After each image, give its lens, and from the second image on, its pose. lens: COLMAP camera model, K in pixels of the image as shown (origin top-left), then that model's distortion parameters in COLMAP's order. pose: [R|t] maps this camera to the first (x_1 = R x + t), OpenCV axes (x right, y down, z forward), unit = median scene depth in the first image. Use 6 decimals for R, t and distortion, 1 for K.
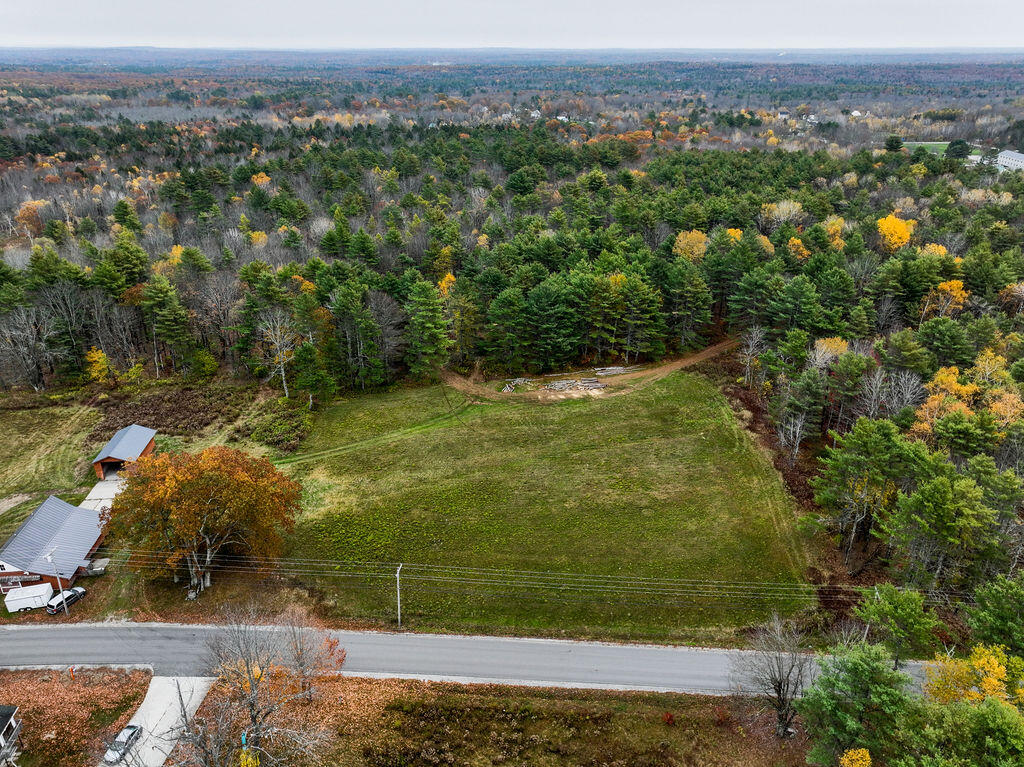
lens RADIAL K [[722.7, 0, 512.0], [0, 722.7, 383.5], [0, 0, 1]] dist [0.002984, 0.005586]
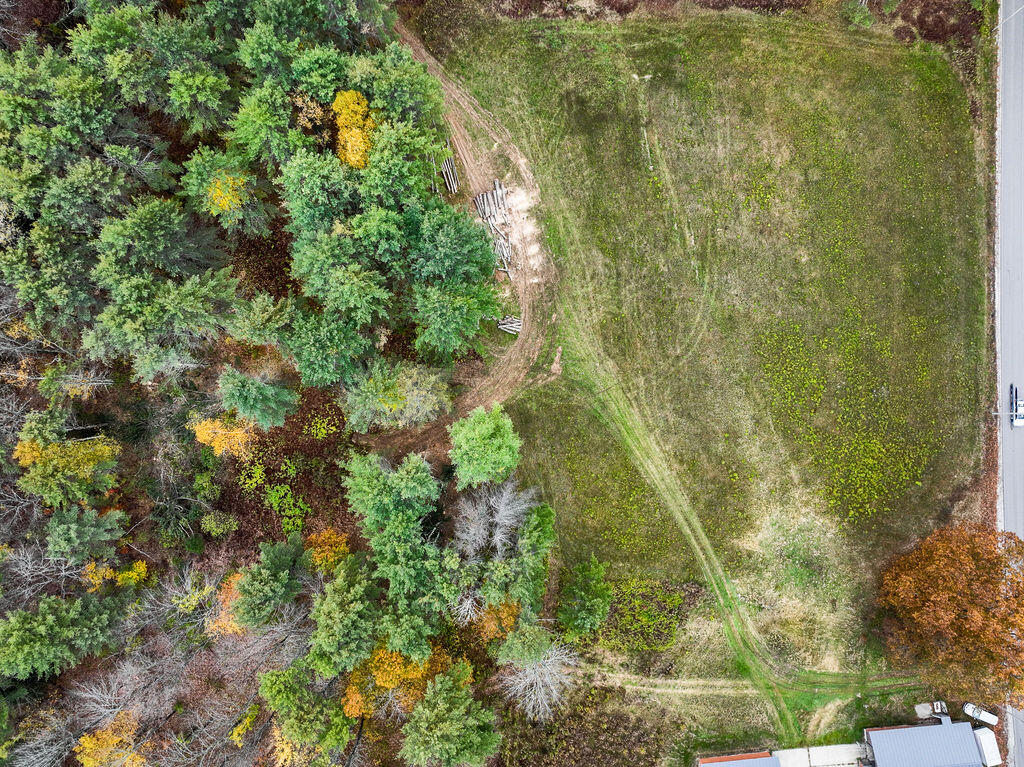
lens RADIAL K [[722.7, 0, 512.0], [0, 722.7, 383.5], [0, 0, 1]] dist [0.002984, 0.005586]
pose [[-0.003638, -0.999971, 0.006743, -0.085749], [0.418957, 0.004599, 0.907994, -0.808773], [-0.907999, 0.006128, 0.418928, 0.932293]]
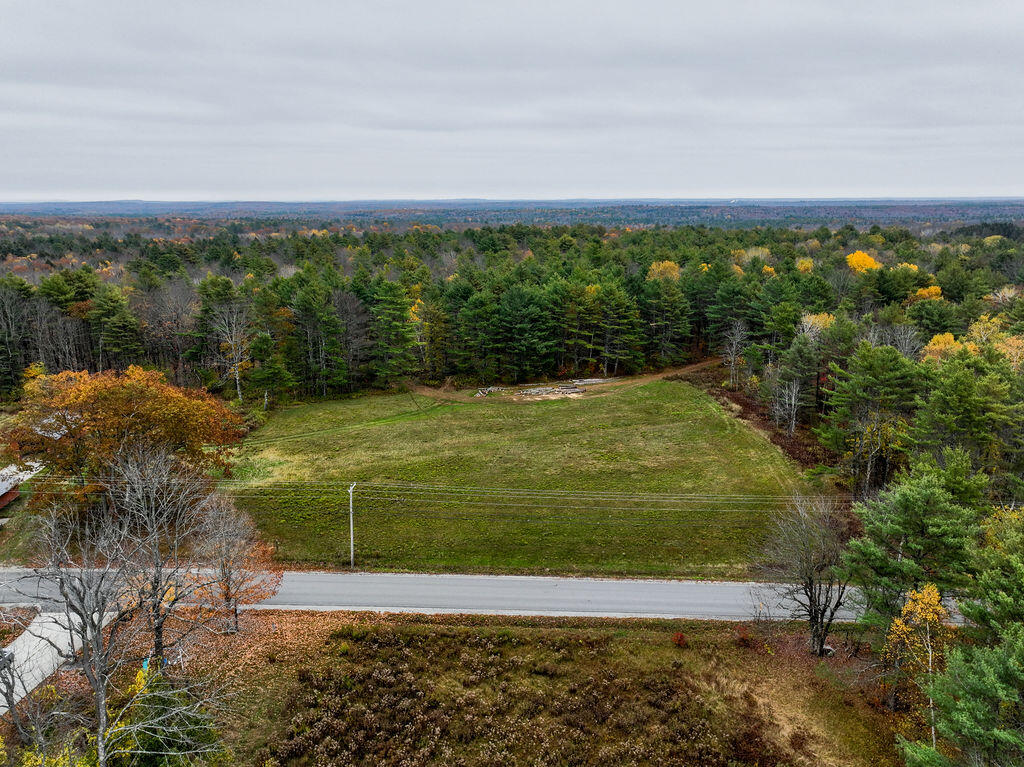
lens RADIAL K [[722.7, 0, 512.0], [0, 722.7, 383.5], [0, 0, 1]] dist [0.002984, 0.005586]
pose [[0.999237, -0.015234, 0.035965, 0.001792], [0.021619, 0.982607, -0.184434, 0.219100], [-0.032529, 0.185071, 0.982187, 0.101596]]
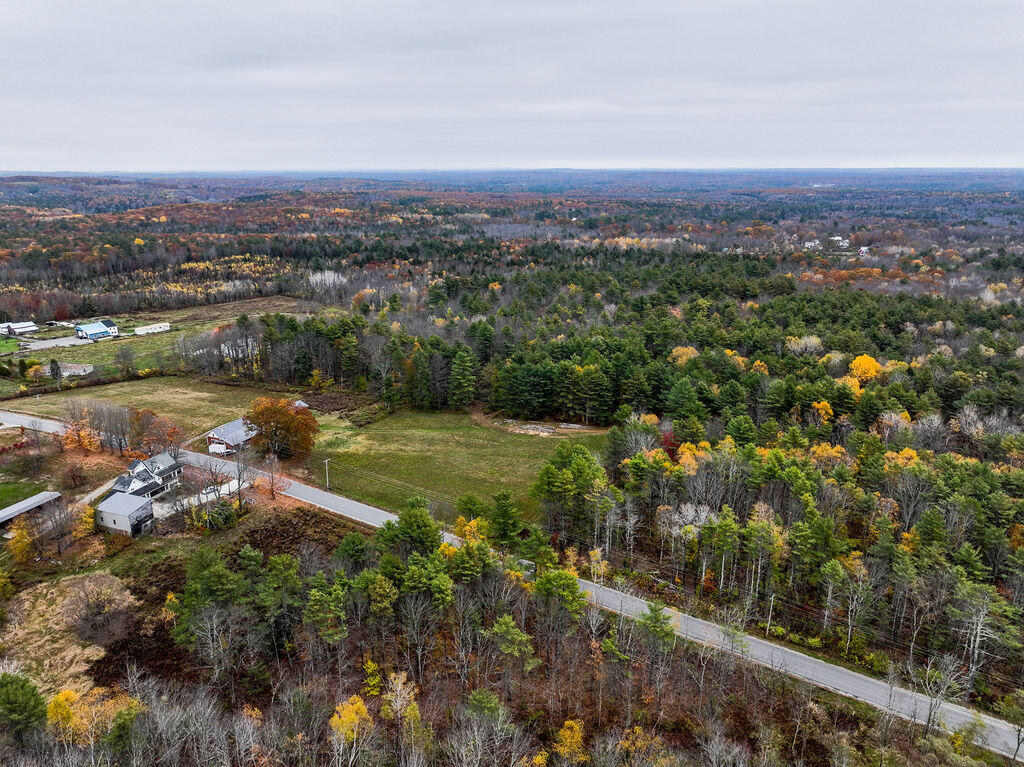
lens RADIAL K [[722.7, 0, 512.0], [0, 722.7, 383.5], [0, 0, 1]] dist [0.002984, 0.005586]
pose [[0.876092, 0.135824, -0.462617, 1.000696], [-0.200981, 0.975042, -0.094342, 0.088549], [0.438257, 0.175630, 0.881524, -0.573478]]
